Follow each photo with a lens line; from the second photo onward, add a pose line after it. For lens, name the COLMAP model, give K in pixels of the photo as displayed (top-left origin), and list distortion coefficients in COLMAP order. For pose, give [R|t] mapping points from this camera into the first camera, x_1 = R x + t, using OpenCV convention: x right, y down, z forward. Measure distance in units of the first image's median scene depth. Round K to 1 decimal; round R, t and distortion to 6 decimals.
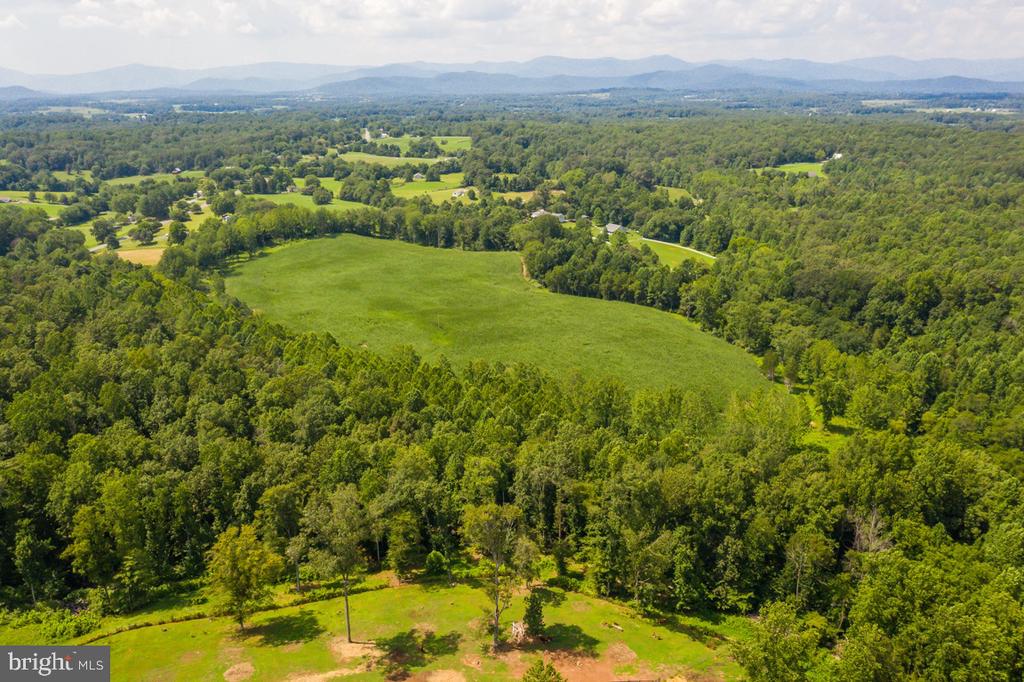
lens RADIAL K [[800.7, 0, 511.0], [0, 800.7, 337.2], [0, 0, 1]] dist [-0.022709, 0.009662]
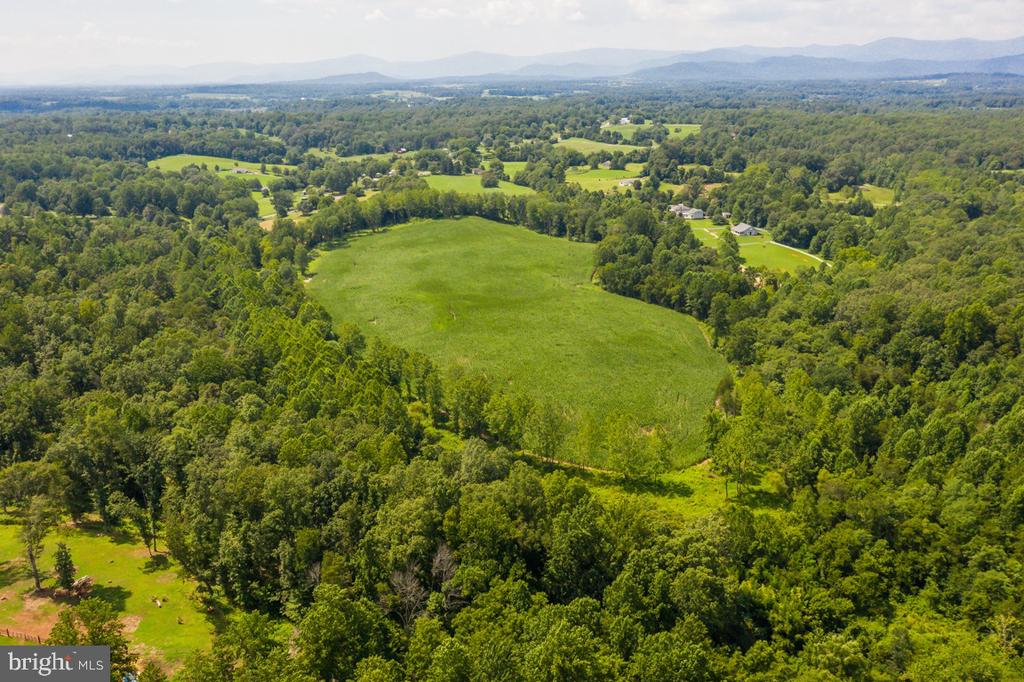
lens RADIAL K [[800.7, 0, 511.0], [0, 800.7, 337.2], [0, 0, 1]] dist [-0.022709, 0.009662]
pose [[0.927929, 0.112824, -0.355272, 0.172704], [-0.106847, 0.993606, 0.036469, -0.013119], [0.357115, 0.004119, 0.934051, 0.037712]]
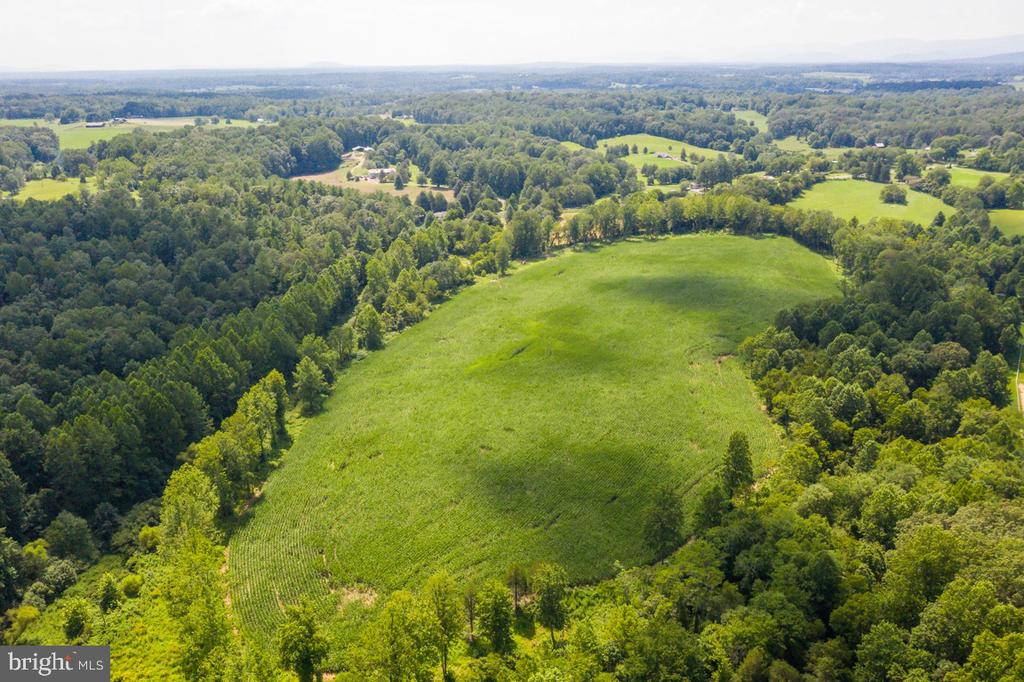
lens RADIAL K [[806.4, 0, 511.3], [0, 806.4, 332.3], [0, 0, 1]] dist [-0.018373, 0.008675]
pose [[0.424538, 0.288985, -0.858053, 0.307701], [-0.259584, 0.946760, 0.190426, -0.093790], [0.867401, 0.141894, 0.476951, 0.296673]]
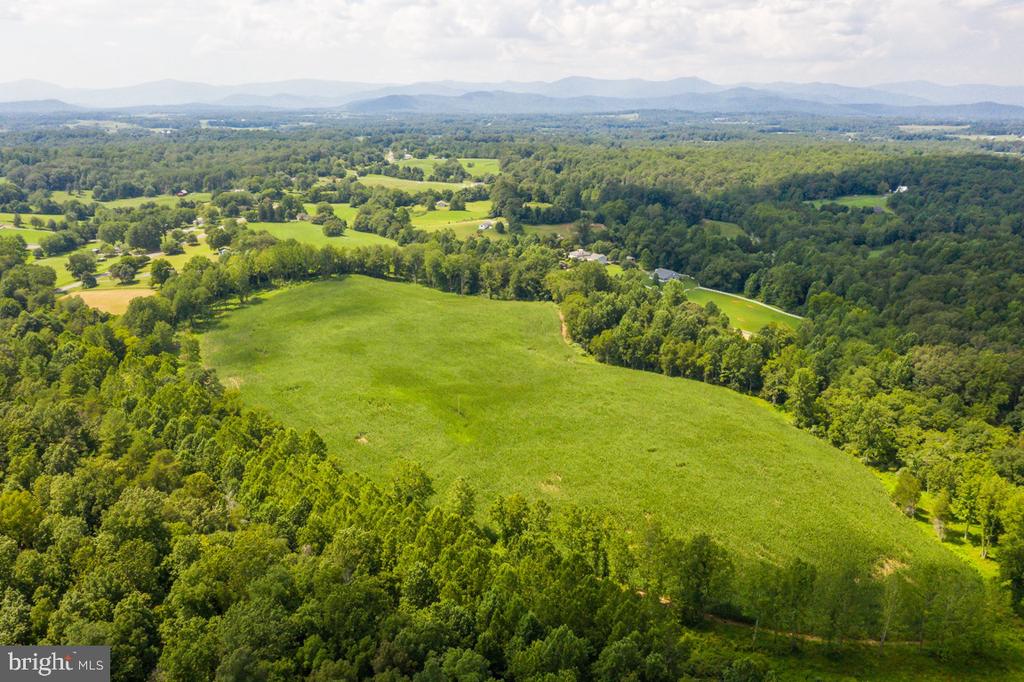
lens RADIAL K [[800.7, 0, 511.0], [0, 800.7, 337.2], [0, 0, 1]] dist [-0.022709, 0.009662]
pose [[0.999384, 0.021442, -0.027778, -0.009417], [-0.022059, 0.999512, -0.022128, -0.035660], [0.027290, 0.022728, 0.999369, 0.107047]]
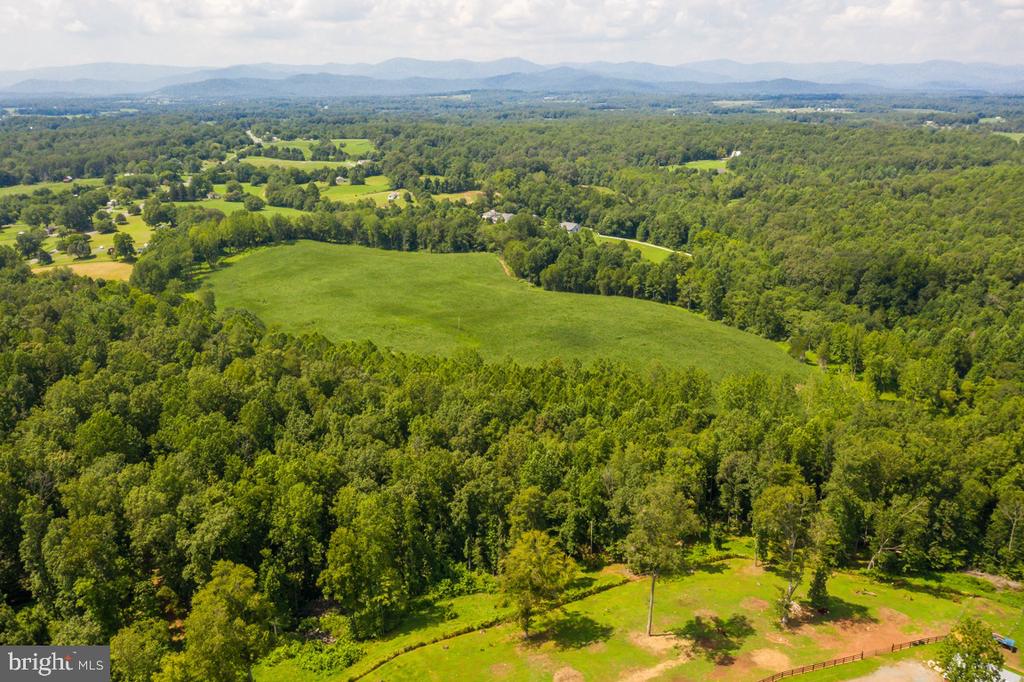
lens RADIAL K [[800.7, 0, 511.0], [0, 800.7, 337.2], [0, 0, 1]] dist [-0.022709, 0.009662]
pose [[0.984503, -0.051330, 0.167685, -0.096916], [0.051711, 0.998660, 0.002092, -0.000971], [-0.167568, 0.006611, 0.985838, 0.006154]]
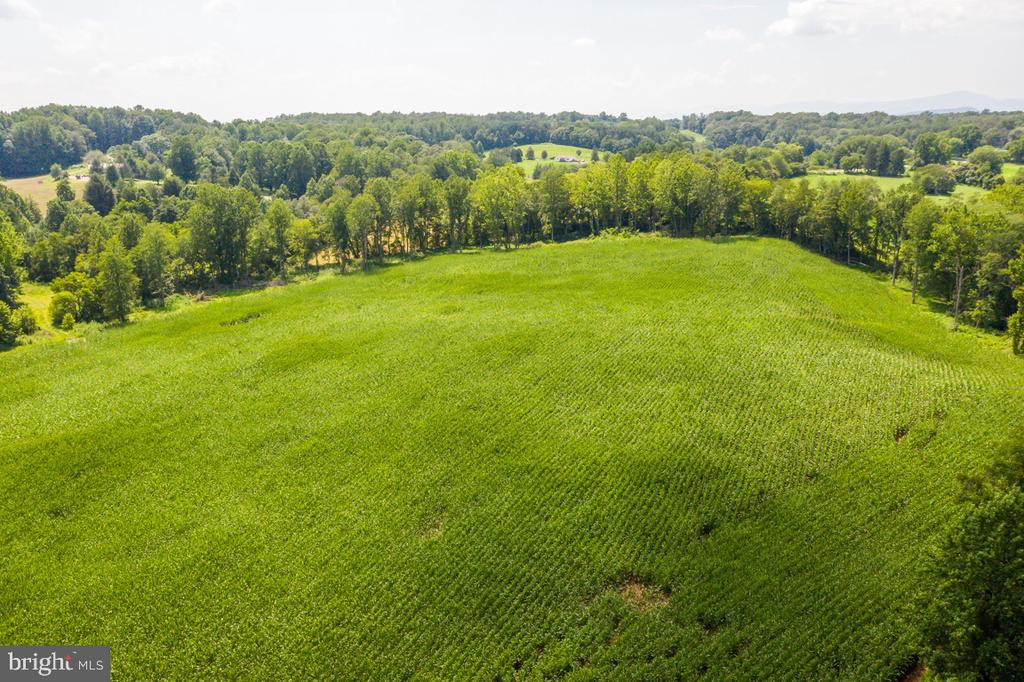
lens RADIAL K [[806.4, 0, 511.3], [0, 806.4, 332.3], [0, 0, 1]] dist [-0.018373, 0.008675]
pose [[0.493250, 0.221120, -0.841315, 0.051639], [-0.253159, 0.961780, 0.104358, -0.072735], [0.832235, 0.161512, 0.530376, 0.533328]]
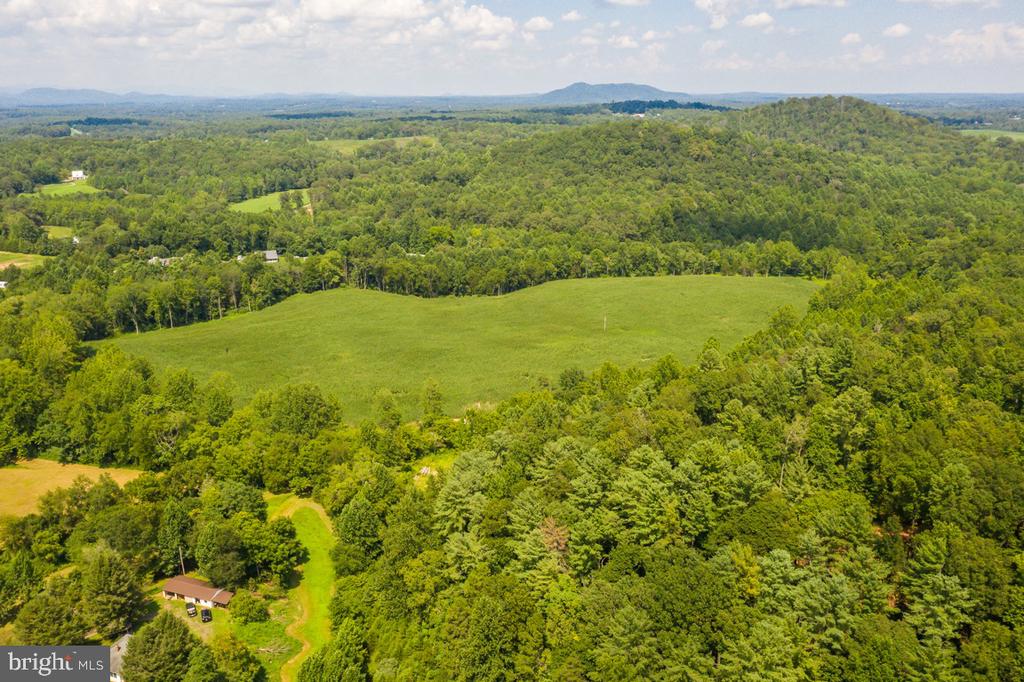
lens RADIAL K [[806.4, 0, 511.3], [0, 806.4, 332.3], [0, 0, 1]] dist [-0.018373, 0.008675]
pose [[0.179417, -0.270557, 0.945837, -0.533808], [0.295784, 0.931789, 0.210431, -0.128554], [-0.938254, 0.242008, 0.247206, 0.430747]]
